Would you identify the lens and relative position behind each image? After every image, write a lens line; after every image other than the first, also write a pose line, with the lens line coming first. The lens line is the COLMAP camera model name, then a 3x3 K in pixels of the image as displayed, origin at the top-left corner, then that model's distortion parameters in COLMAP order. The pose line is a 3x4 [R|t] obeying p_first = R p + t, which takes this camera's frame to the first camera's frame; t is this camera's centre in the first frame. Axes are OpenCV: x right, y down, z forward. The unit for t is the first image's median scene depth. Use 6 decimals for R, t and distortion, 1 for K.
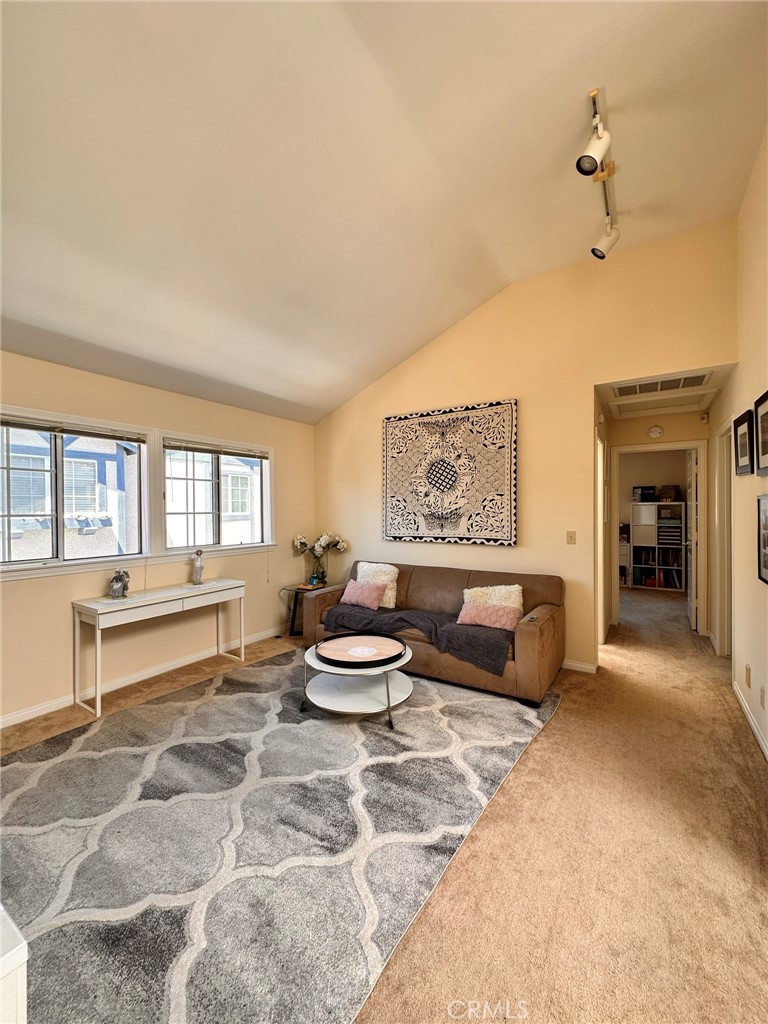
lens RADIAL K [[413.0, 0, 385.9], [0, 413.0, 513.5], [0, 0, 1]] dist [0.000991, -0.001382]
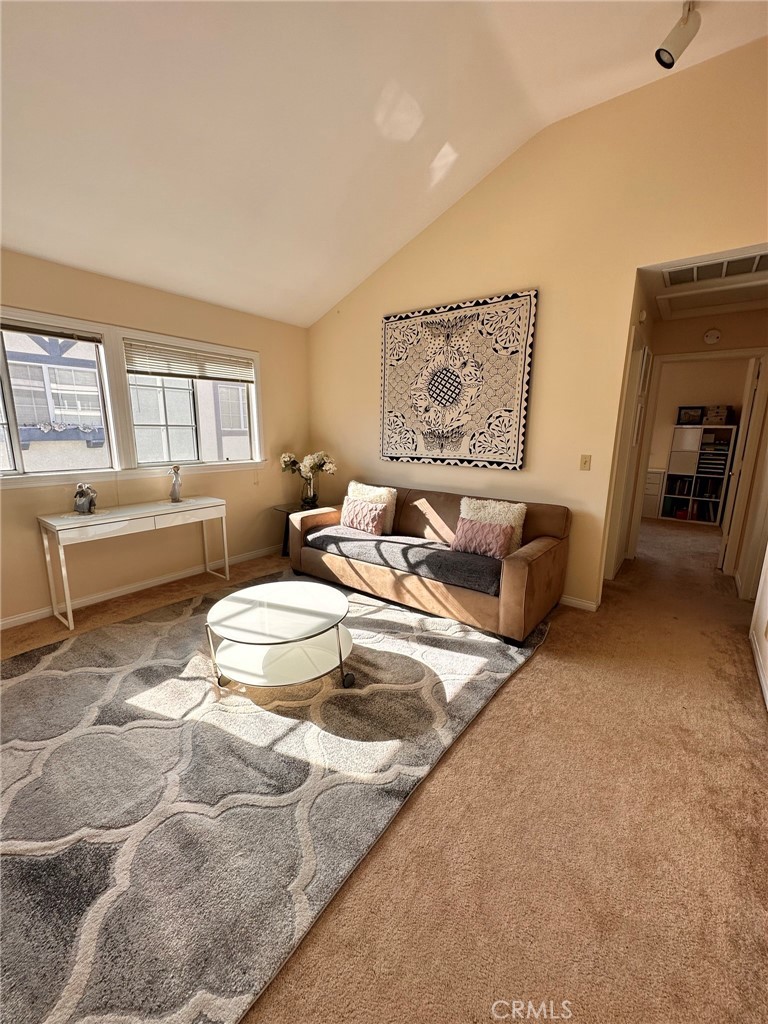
lens RADIAL K [[413.0, 0, 380.0], [0, 413.0, 512.1], [0, 0, 1]] dist [0.000991, -0.001382]
pose [[0.998206, 0.030318, -0.051635, 0.069926], [-0.019866, 0.981181, 0.192064, 0.002691], [0.056486, -0.190693, 0.980023, 0.116209]]
